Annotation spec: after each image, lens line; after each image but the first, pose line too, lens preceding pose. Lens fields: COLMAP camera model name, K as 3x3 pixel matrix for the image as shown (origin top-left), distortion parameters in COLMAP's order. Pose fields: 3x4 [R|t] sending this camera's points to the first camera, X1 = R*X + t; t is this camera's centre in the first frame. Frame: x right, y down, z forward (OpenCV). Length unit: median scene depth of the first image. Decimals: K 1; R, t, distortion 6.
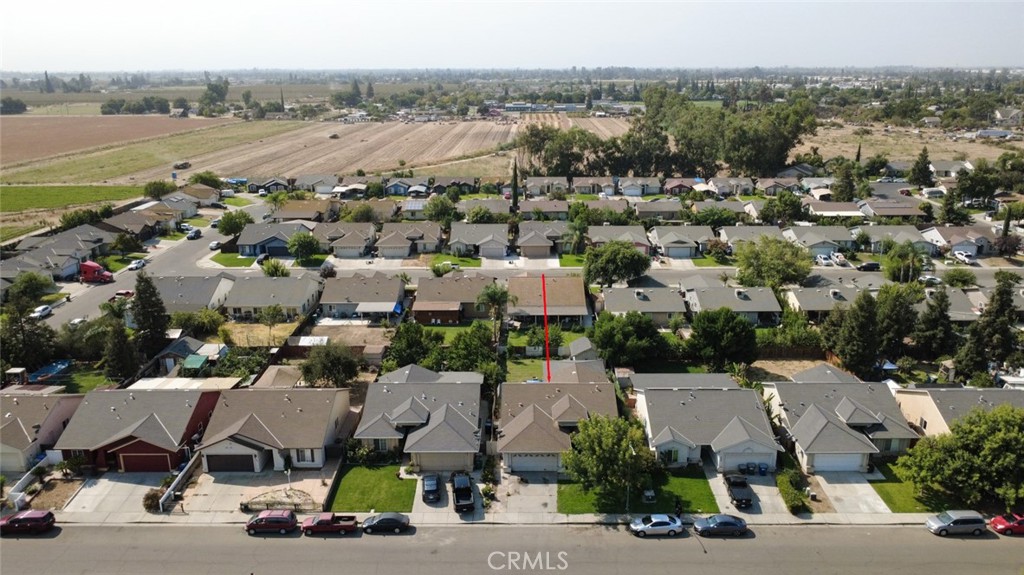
lens RADIAL K [[746.7, 0, 531.4], [0, 746.7, 276.2], [0, 0, 1]] dist [0.000463, 0.000410]
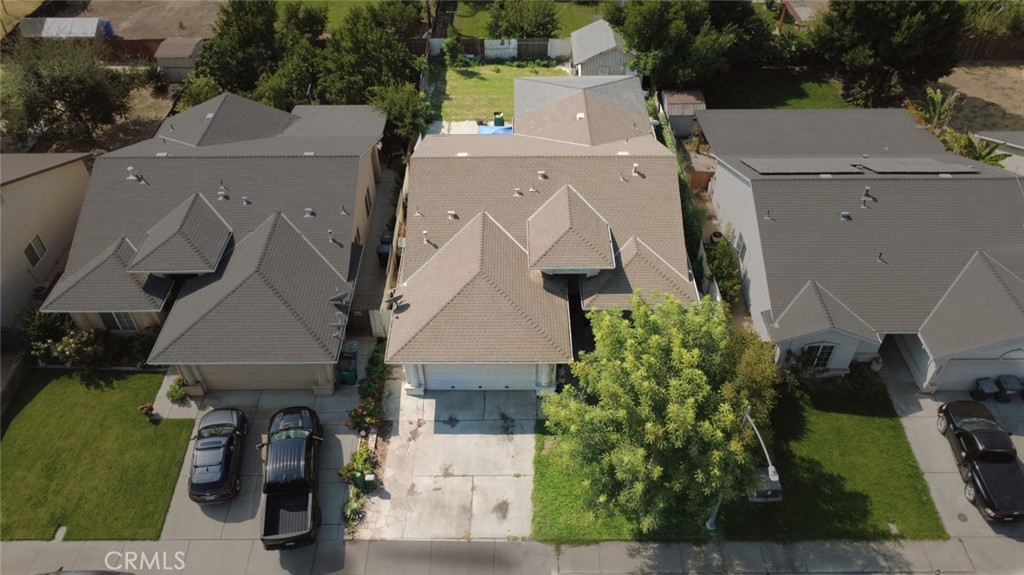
lens RADIAL K [[746.7, 0, 516.8], [0, 746.7, 286.9], [0, 0, 1]] dist [0.000463, 0.000410]
pose [[0.999945, 0.002246, -0.010250, 0.026990], [0.002652, 0.891017, 0.453962, 0.018503], [0.010153, -0.453964, 0.890962, 0.628477]]
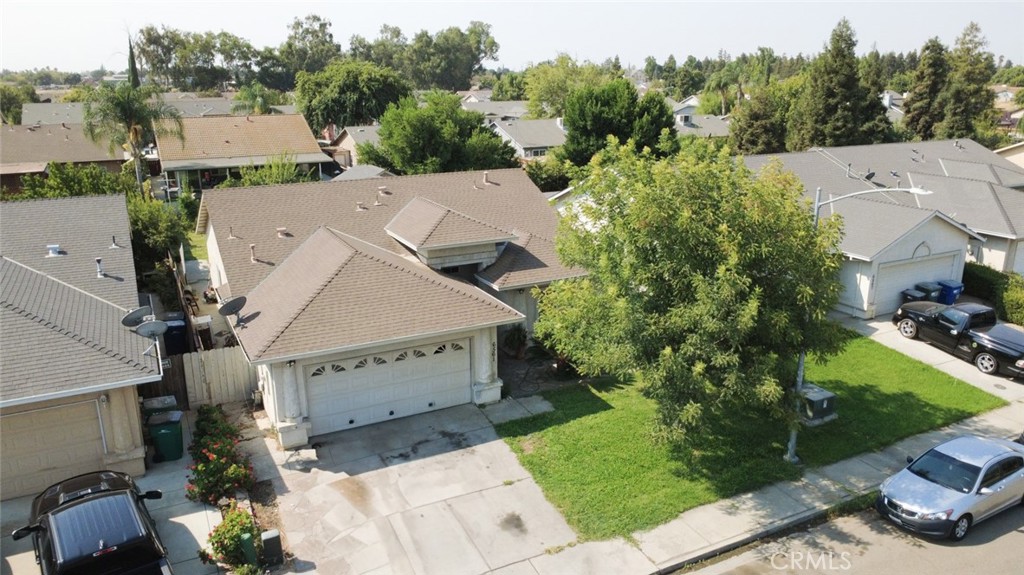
lens RADIAL K [[746.7, 0, 517.7], [0, 746.7, 282.7], [0, 0, 1]] dist [0.000463, 0.000410]
pose [[0.895089, -0.131395, 0.426089, -0.062952], [0.130332, 0.990960, 0.031799, 0.201039], [-0.426415, 0.027070, 0.904122, 0.705579]]
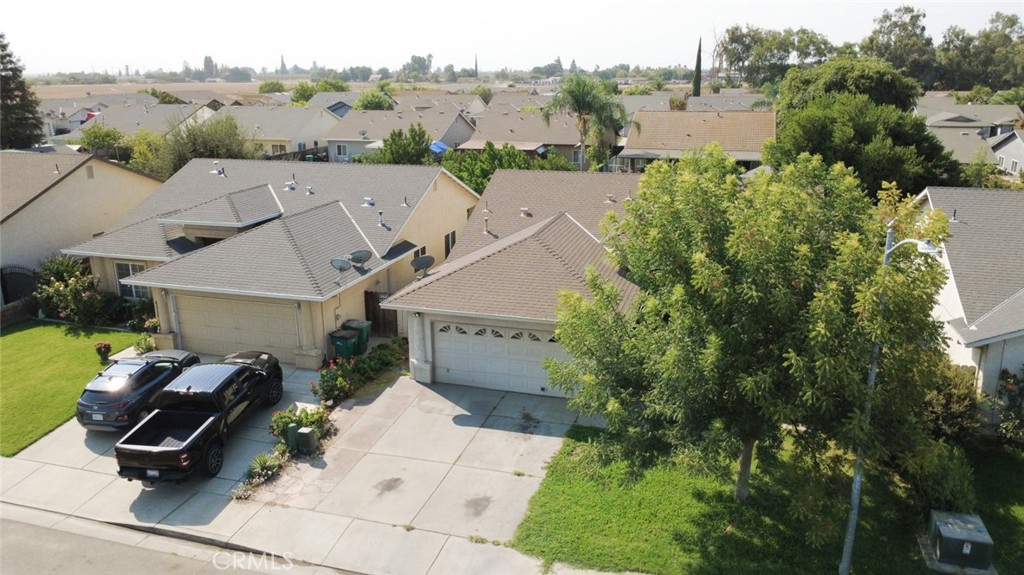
lens RADIAL K [[746.7, 0, 517.0], [0, 746.7, 283.6], [0, 0, 1]] dist [0.000463, 0.000410]
pose [[0.955362, 0.069325, -0.287189, 0.085625], [-0.068373, 0.997570, 0.013355, 0.206402], [0.287417, 0.006877, 0.957781, 0.691405]]
